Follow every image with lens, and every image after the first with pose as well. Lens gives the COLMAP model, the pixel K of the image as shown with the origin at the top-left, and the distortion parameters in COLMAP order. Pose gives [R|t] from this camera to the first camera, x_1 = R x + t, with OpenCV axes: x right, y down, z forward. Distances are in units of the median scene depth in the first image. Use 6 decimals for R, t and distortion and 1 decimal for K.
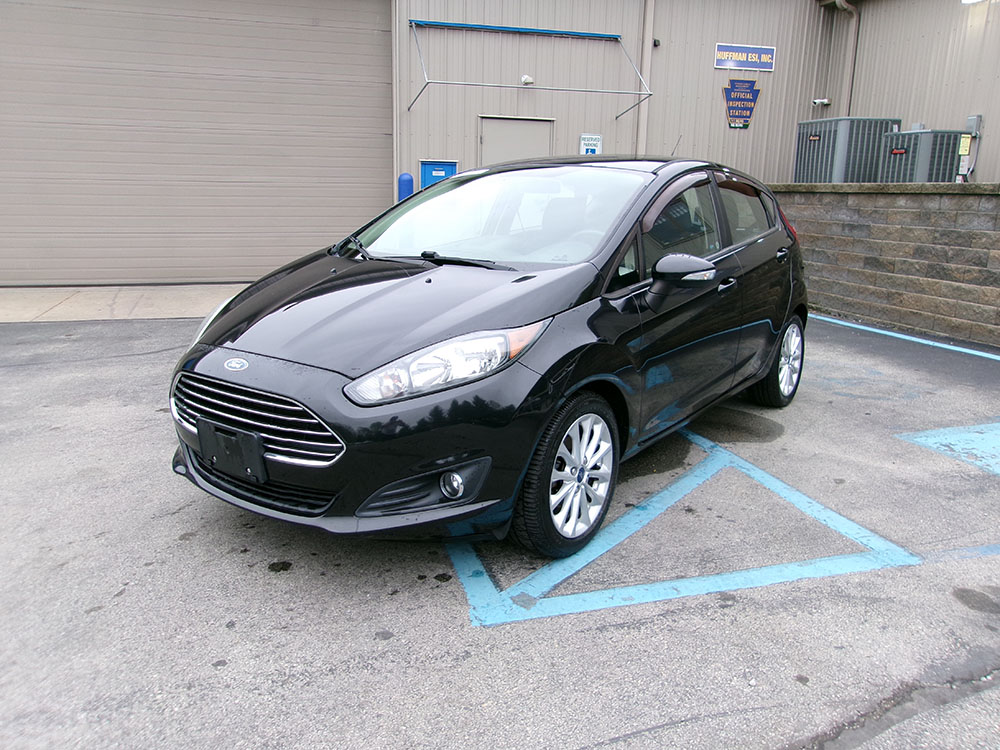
lens RADIAL K [[785.8, 0, 502.7], [0, 785.8, 375.1], [0, 0, 1]] dist [-0.036973, 0.062406]
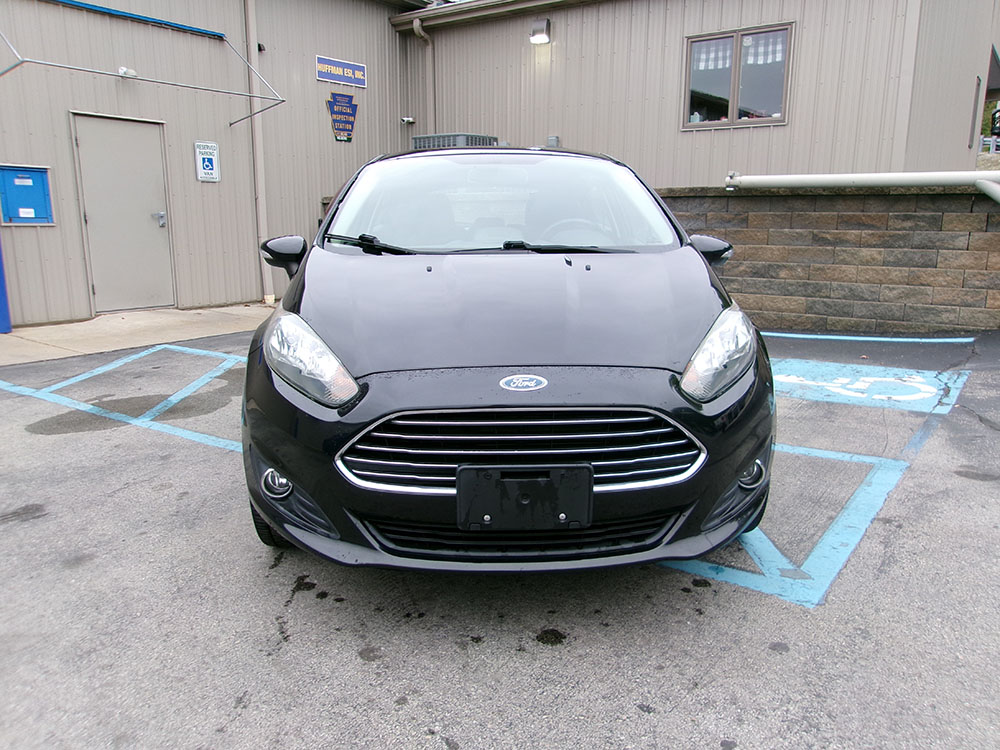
lens RADIAL K [[785.8, 0, 505.5], [0, 785.8, 376.9], [0, 0, 1]] dist [-0.036973, 0.062406]
pose [[0.777094, -0.141491, 0.613274, -0.232056], [0.158888, 0.986944, 0.026371, -0.011858], [-0.608998, 0.076949, 0.789430, 0.119137]]
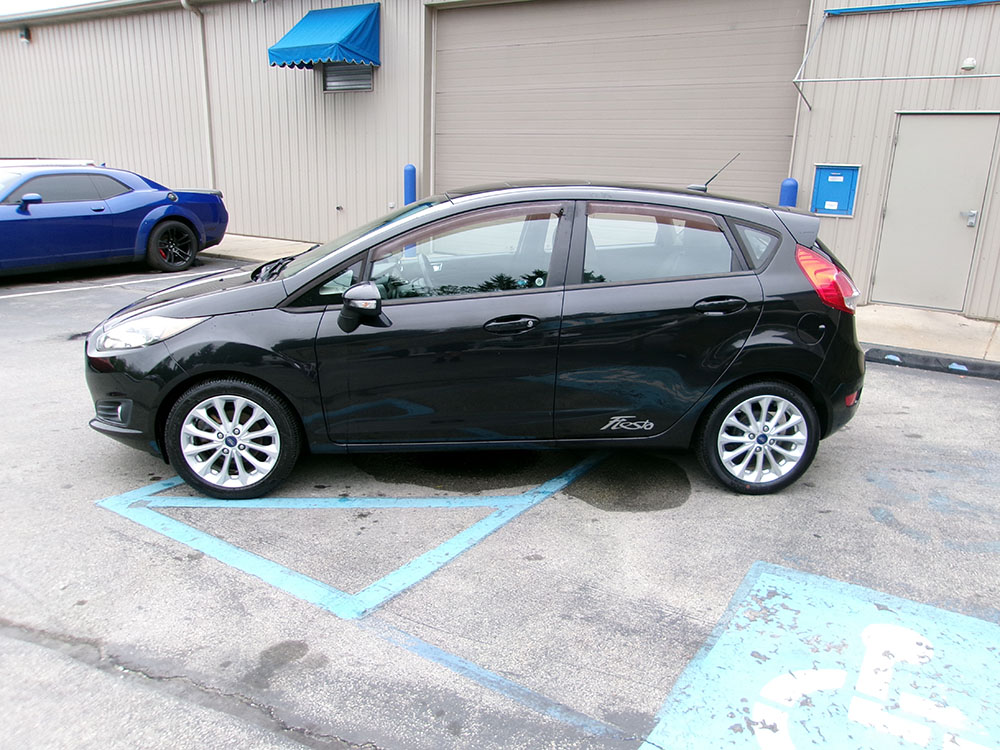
lens RADIAL K [[785.8, 0, 509.9], [0, 785.8, 379.6], [0, 0, 1]] dist [-0.036973, 0.062406]
pose [[0.648283, 0.207985, -0.732442, 0.413728], [-0.191434, 0.975591, 0.107592, -0.061897], [0.736942, 0.070464, 0.672274, 0.146467]]
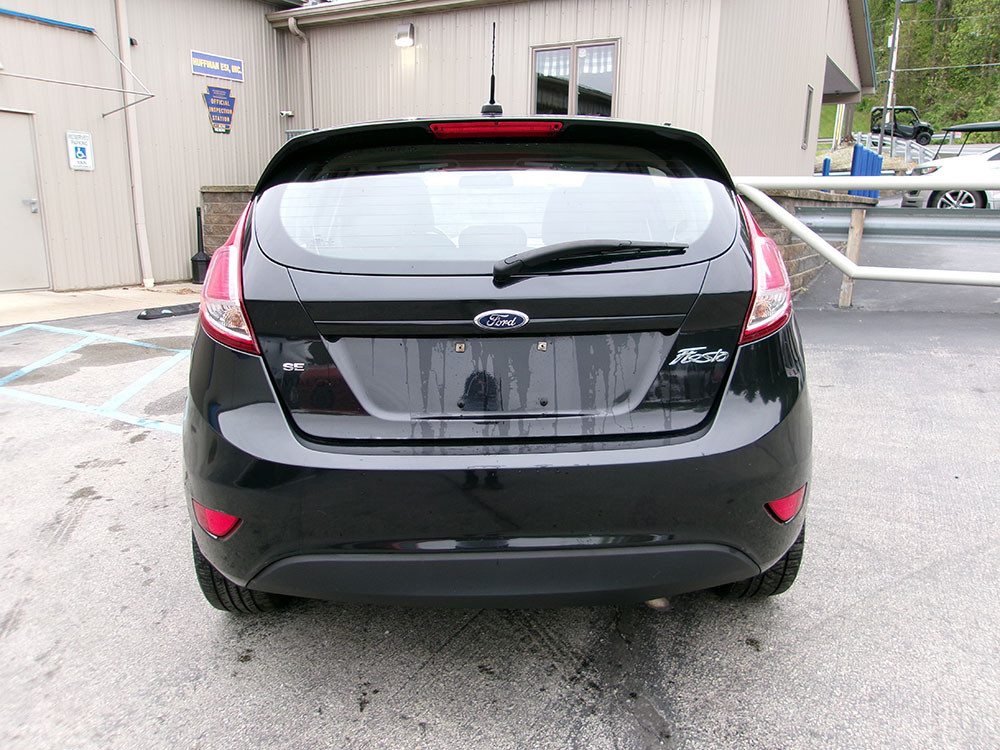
lens RADIAL K [[785.8, 0, 514.4], [0, 785.8, 376.1], [0, 0, 1]] dist [-0.036973, 0.062406]
pose [[0.710449, -0.159576, 0.685418, -0.230019], [0.162963, 0.984784, 0.060358, 0.011759], [-0.684621, 0.068816, 0.725644, -0.021736]]
